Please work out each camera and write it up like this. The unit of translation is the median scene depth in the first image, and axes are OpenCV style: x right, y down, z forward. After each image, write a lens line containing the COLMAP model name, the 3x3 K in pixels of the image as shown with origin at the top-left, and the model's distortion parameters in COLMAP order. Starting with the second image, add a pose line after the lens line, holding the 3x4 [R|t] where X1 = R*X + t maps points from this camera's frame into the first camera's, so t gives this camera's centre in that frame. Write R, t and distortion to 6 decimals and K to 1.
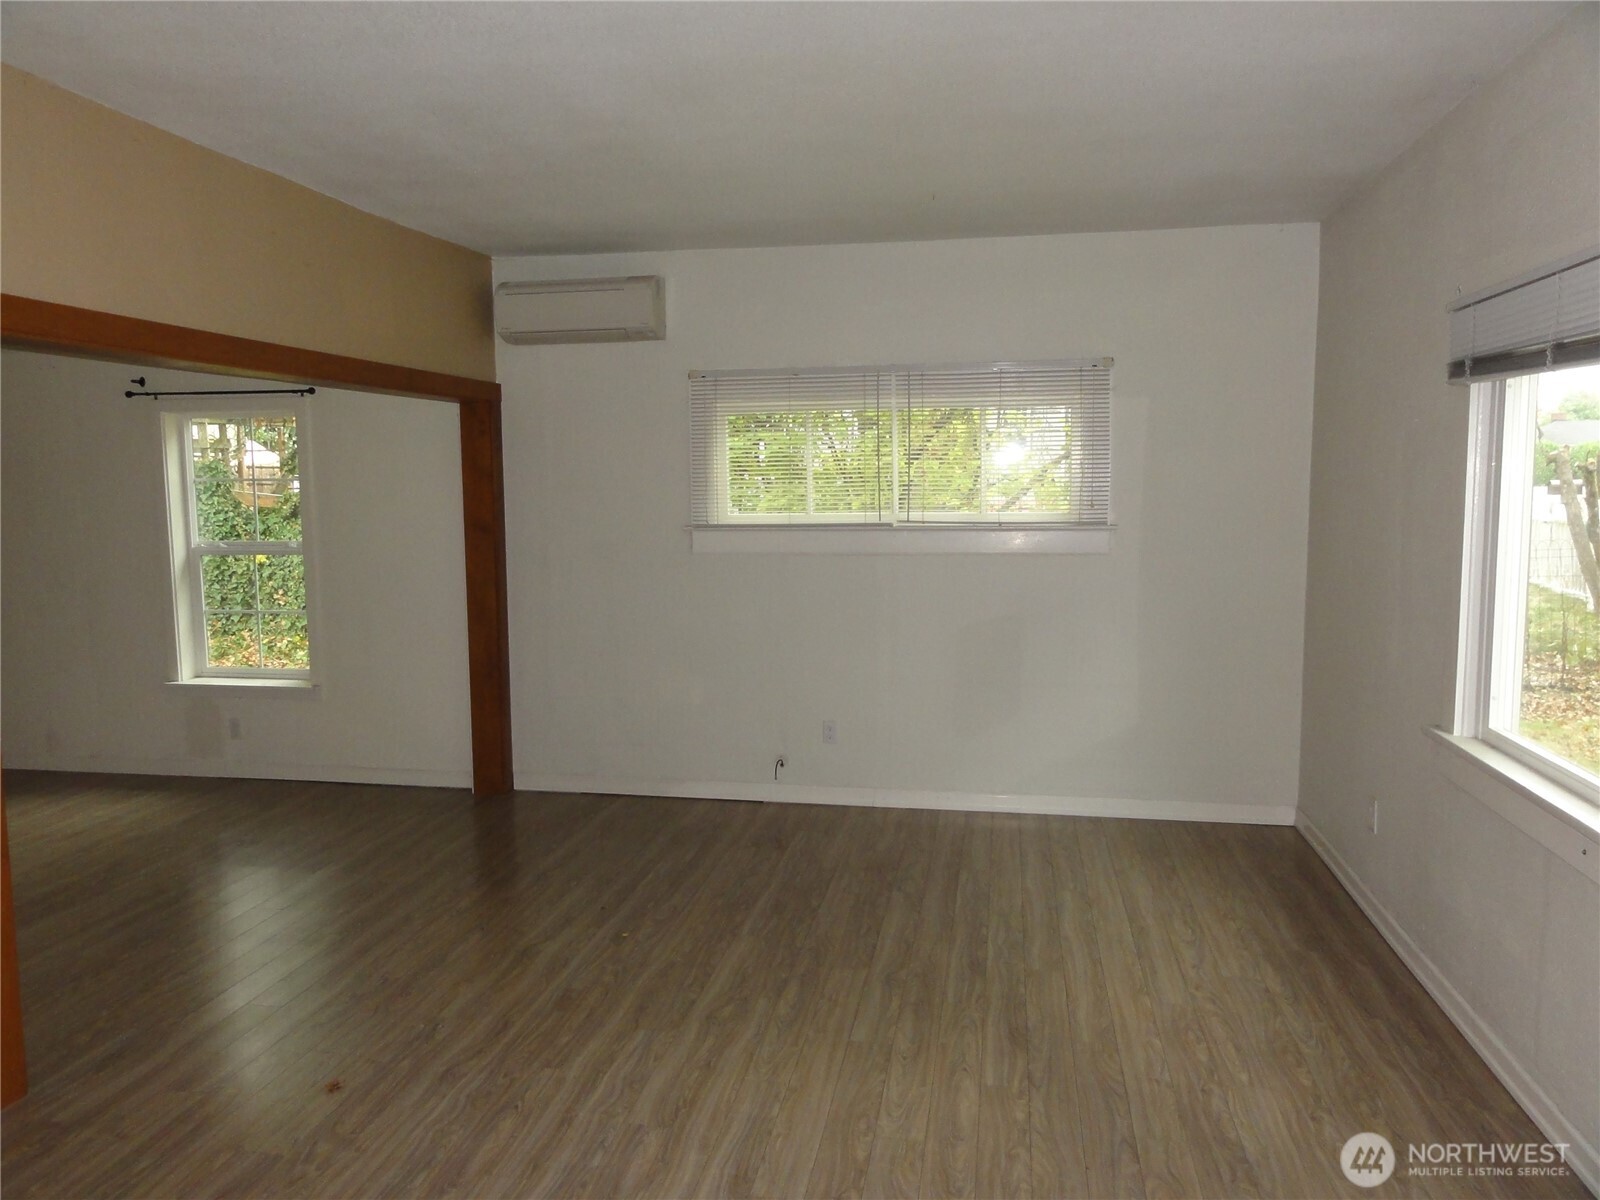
lens RADIAL K [[1137.5, 0, 801.3], [0, 1137.5, 601.4], [0, 0, 1]] dist [0.000290, -0.000581]
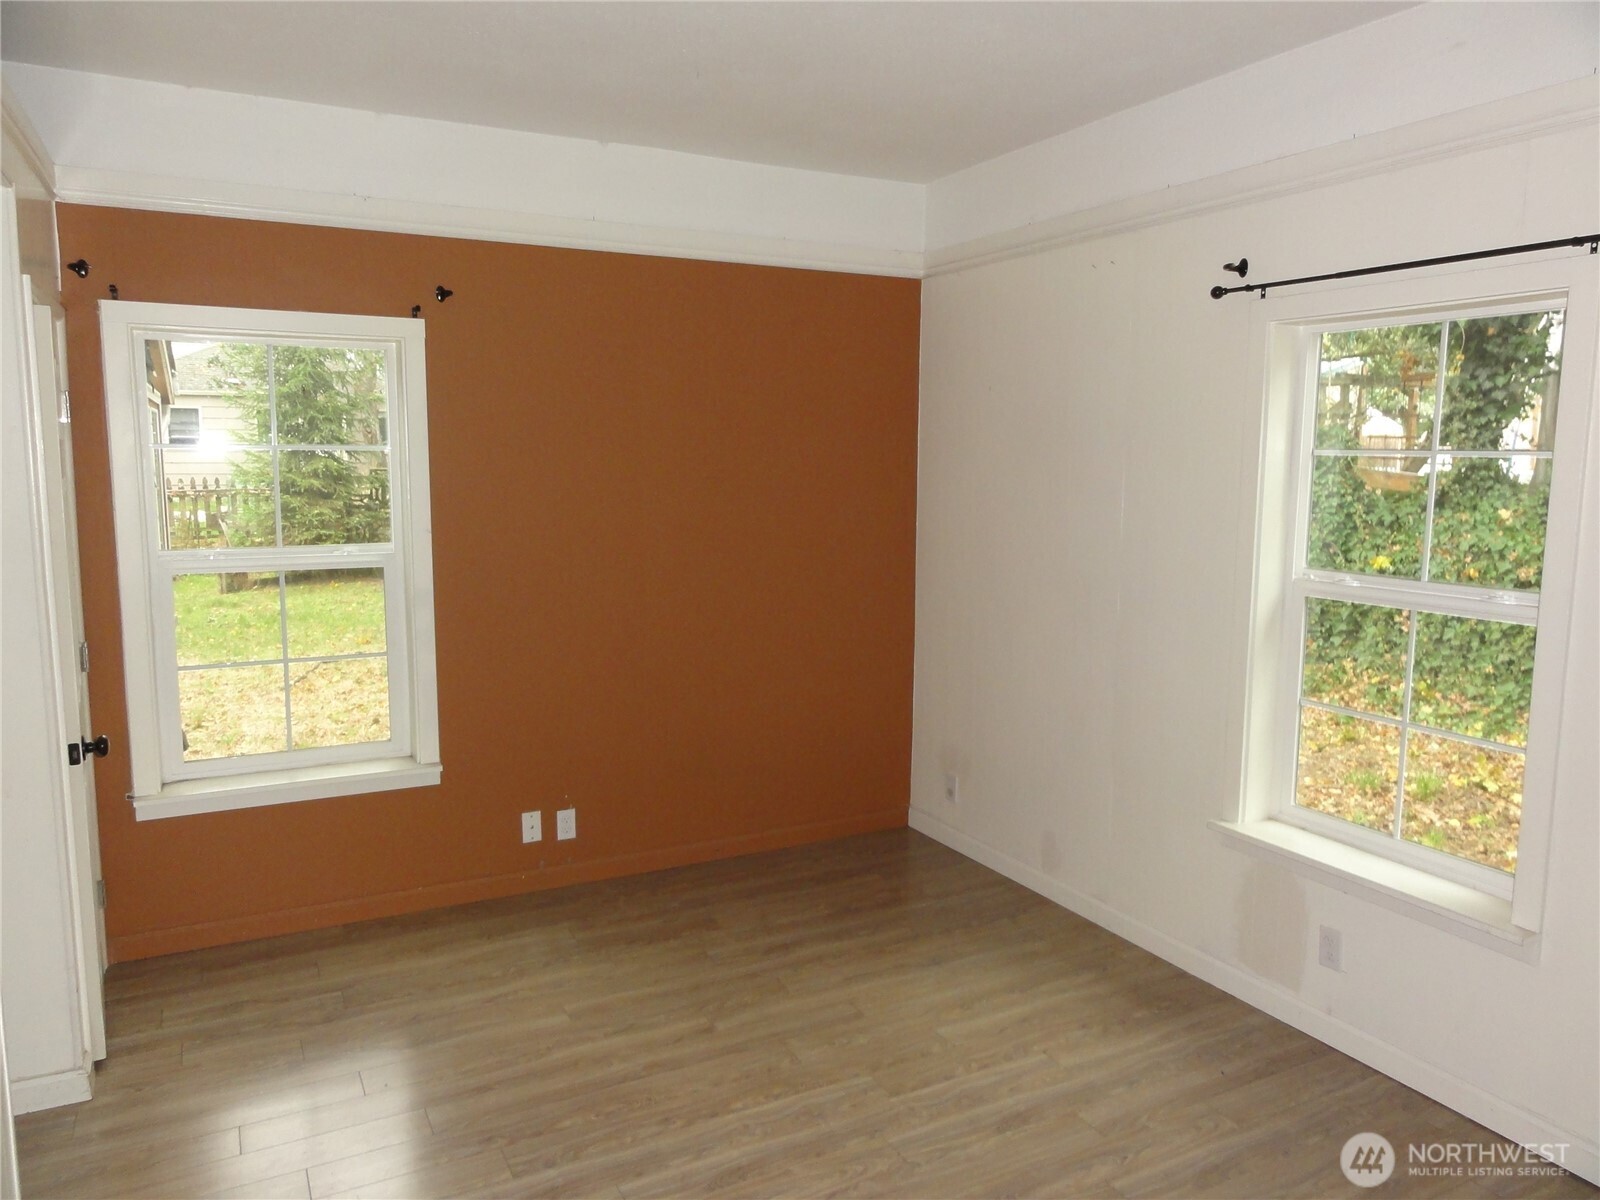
lens RADIAL K [[1137.5, 0, 799.0], [0, 1137.5, 602.6], [0, 0, 1]] dist [0.000290, -0.000581]
pose [[0.620871, 0.114909, -0.775445, -0.145458], [-0.094925, 0.992940, 0.071135, -0.028893], [0.778144, 0.029443, 0.627396, 0.266724]]
